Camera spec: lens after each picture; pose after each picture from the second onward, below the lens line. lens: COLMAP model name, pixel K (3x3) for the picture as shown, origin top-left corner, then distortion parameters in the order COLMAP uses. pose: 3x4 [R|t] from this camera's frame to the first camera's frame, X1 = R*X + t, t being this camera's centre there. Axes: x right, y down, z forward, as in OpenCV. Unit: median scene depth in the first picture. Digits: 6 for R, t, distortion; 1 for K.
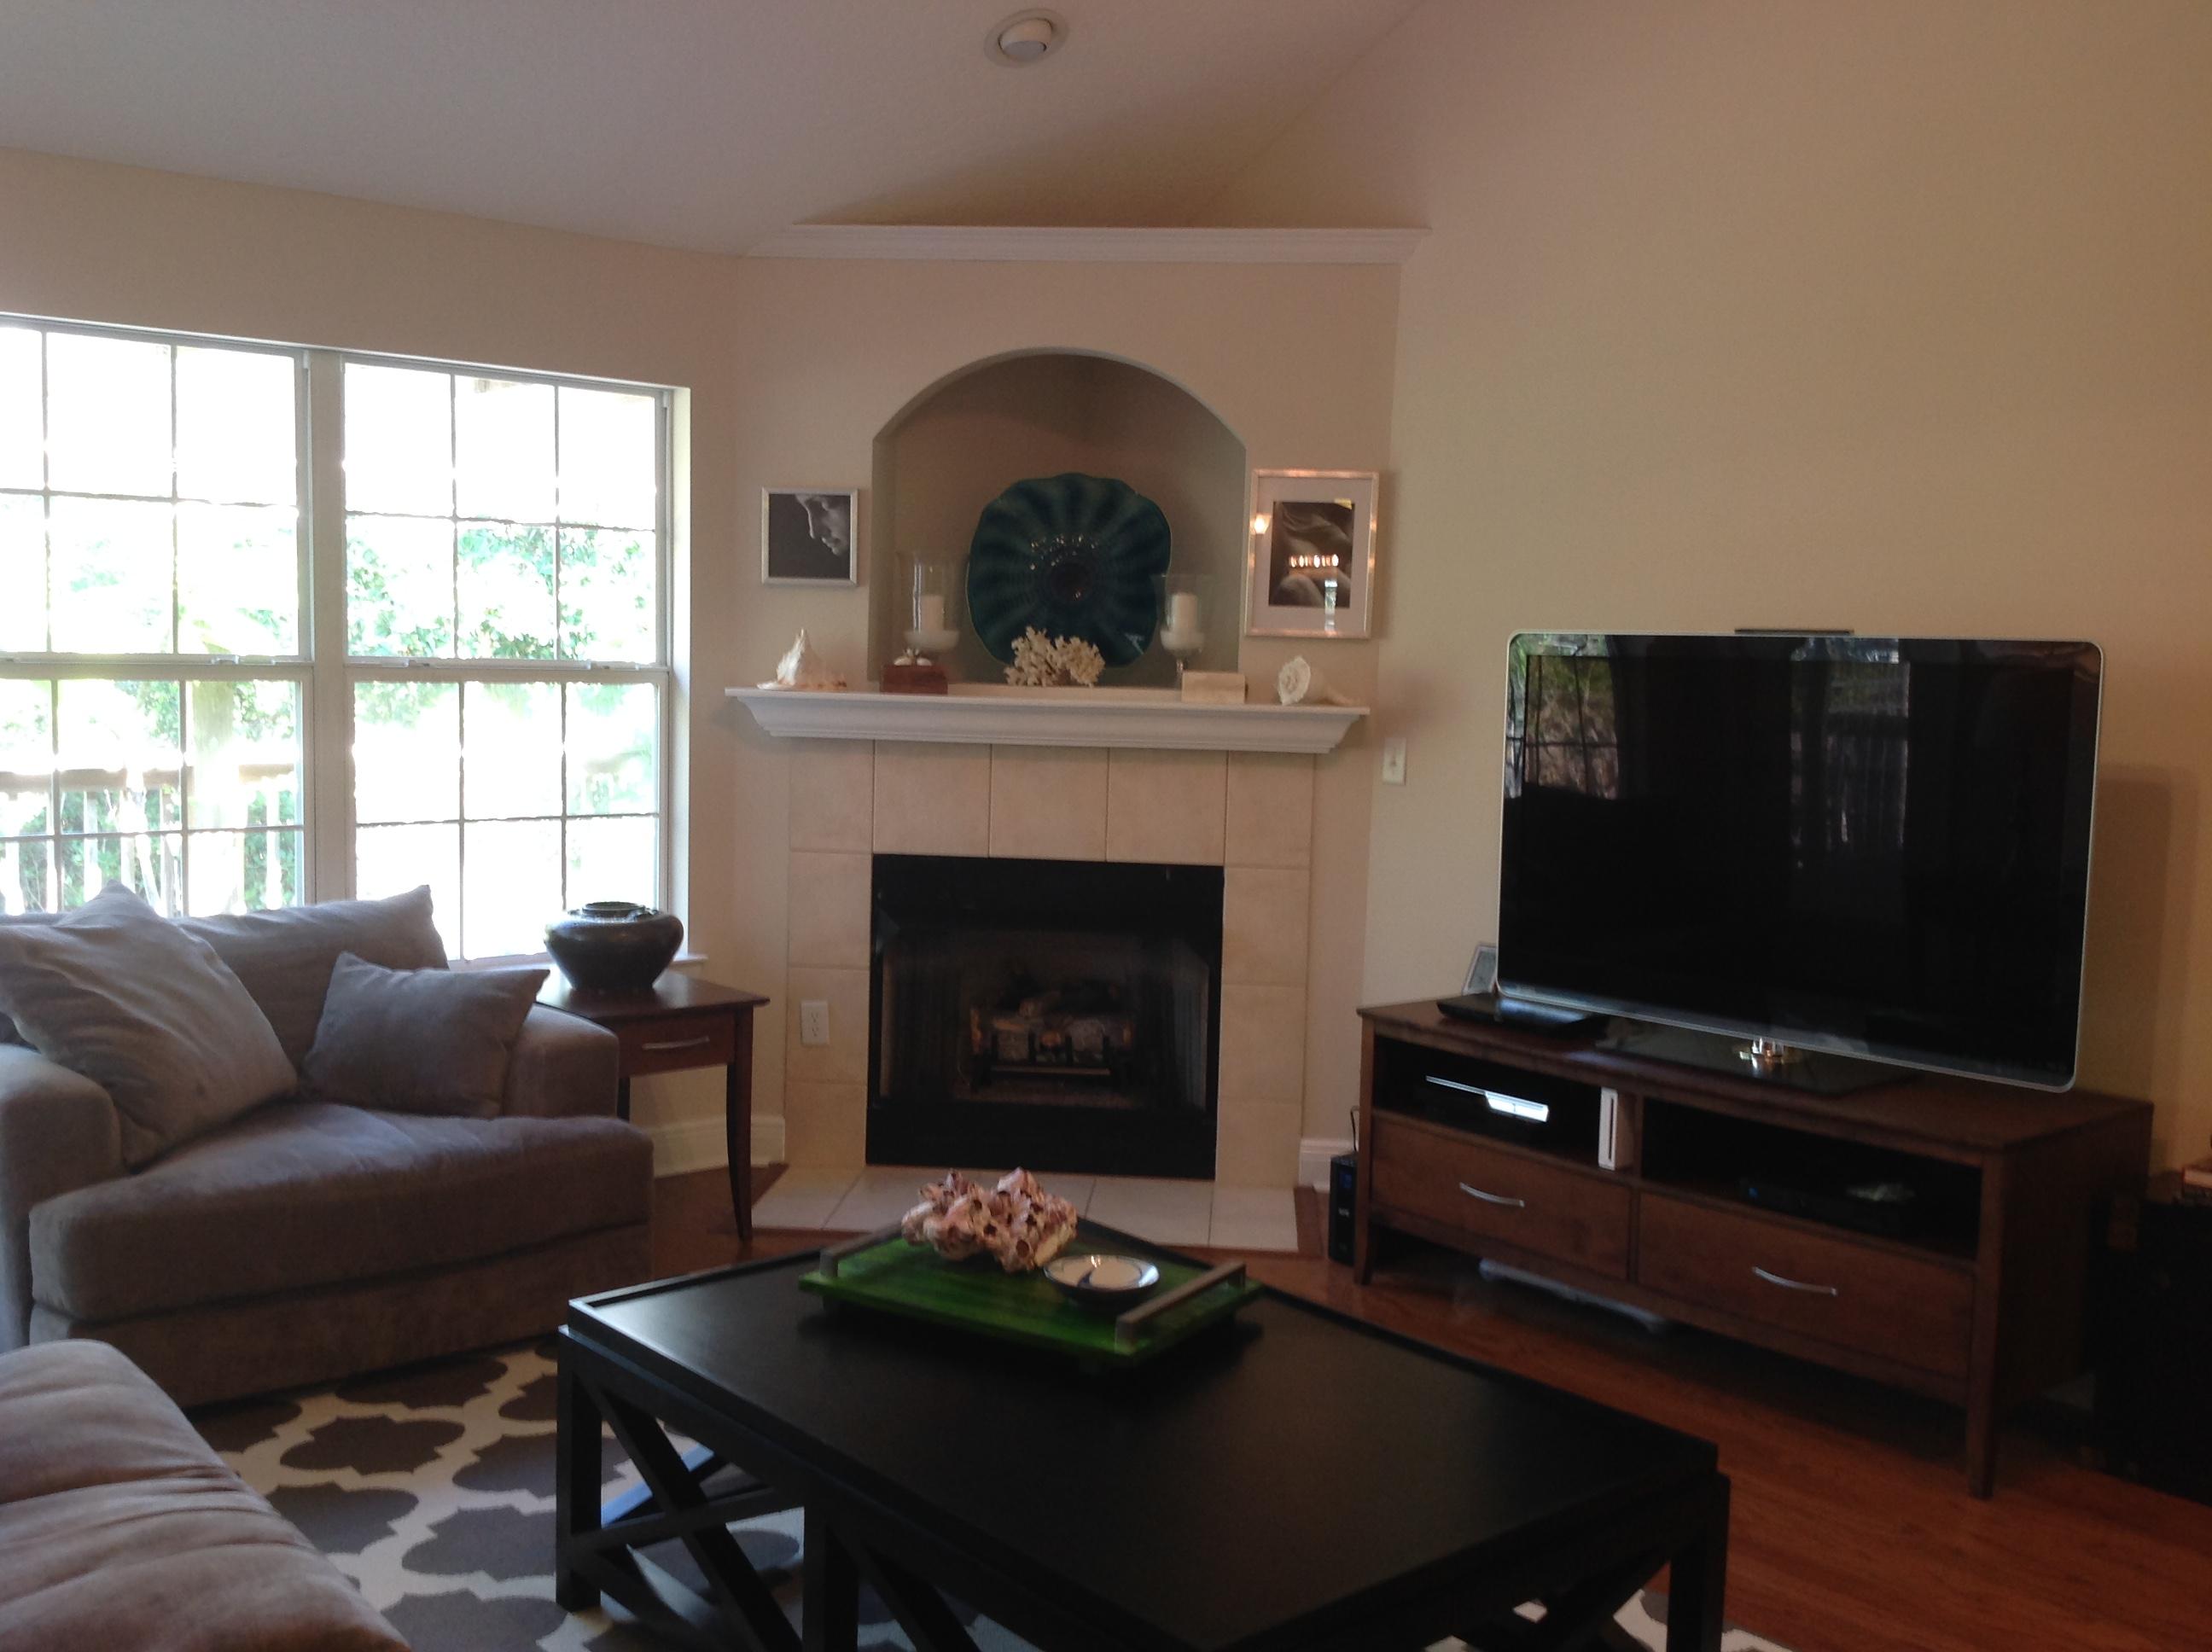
lens RADIAL K [[2056.2, 0, 1106.0], [0, 2056.2, 826.0], [0, 0, 1]] dist [0.049719, -0.172902]
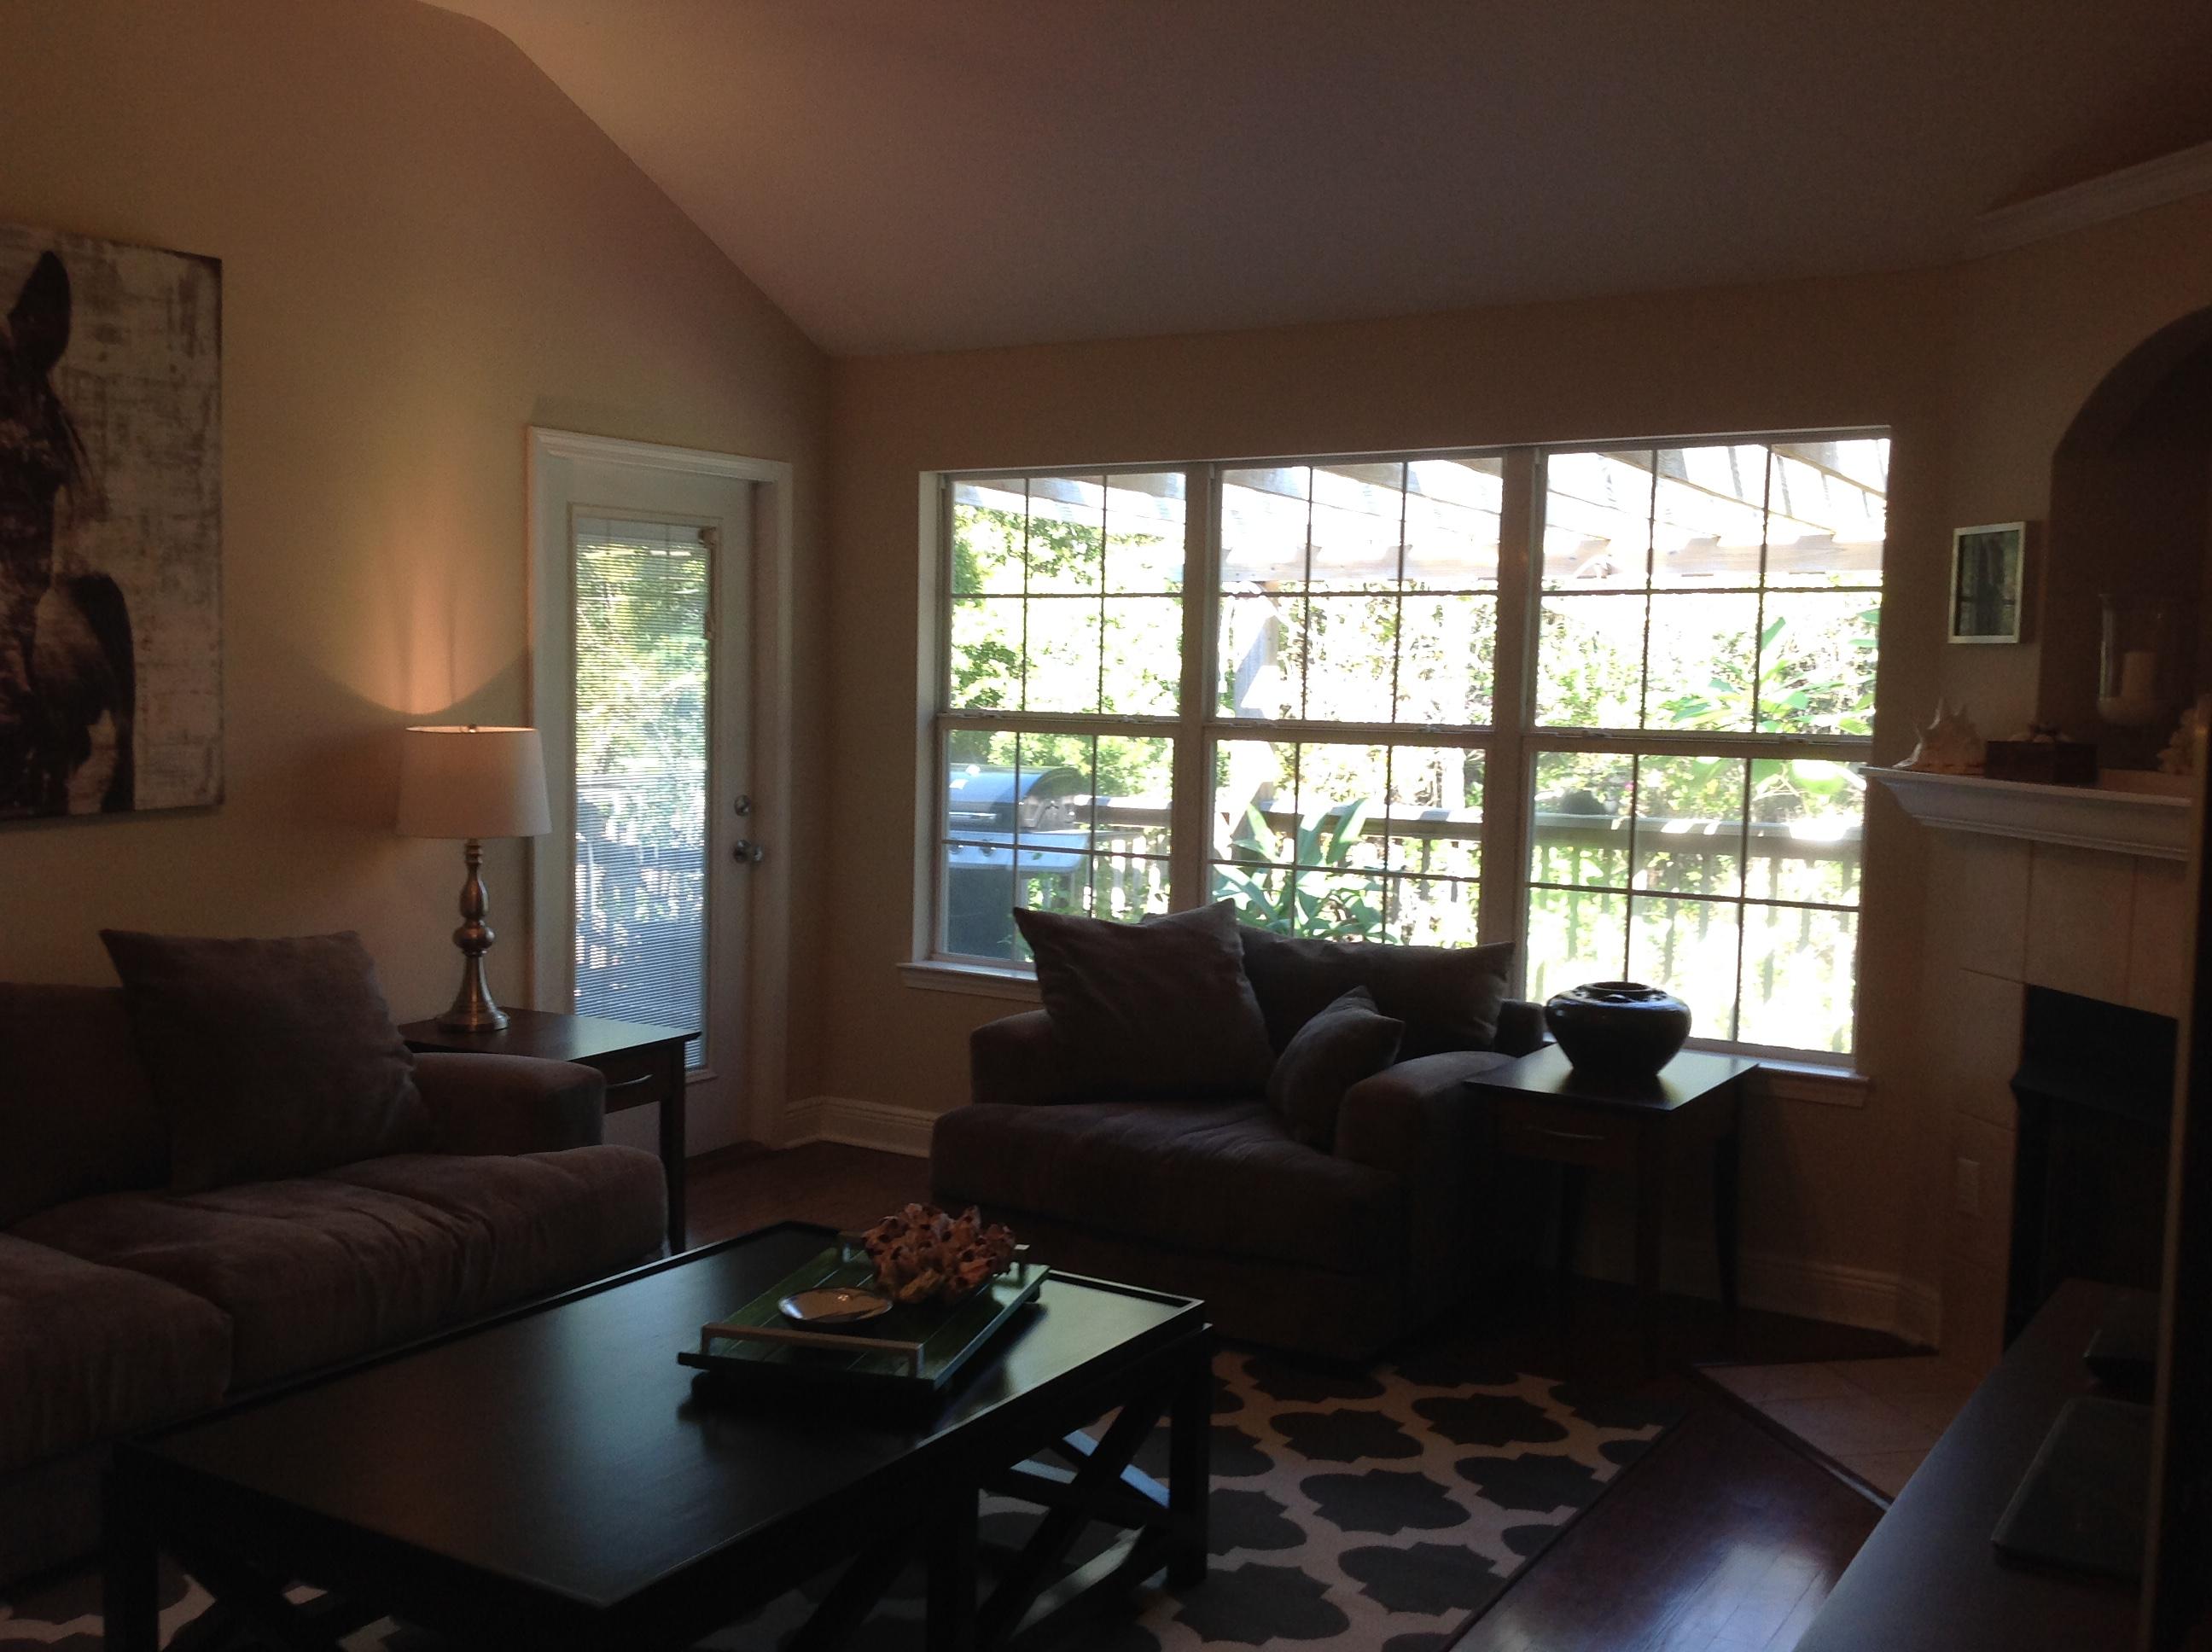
lens RADIAL K [[2056.2, 0, 1106.0], [0, 2056.2, 826.0], [0, 0, 1]] dist [0.049719, -0.172902]
pose [[0.294120, 0.046839, -0.954620, 0.595788], [-0.098672, 0.994950, 0.018417, -0.029268], [0.950662, 0.088777, 0.297256, 0.479307]]
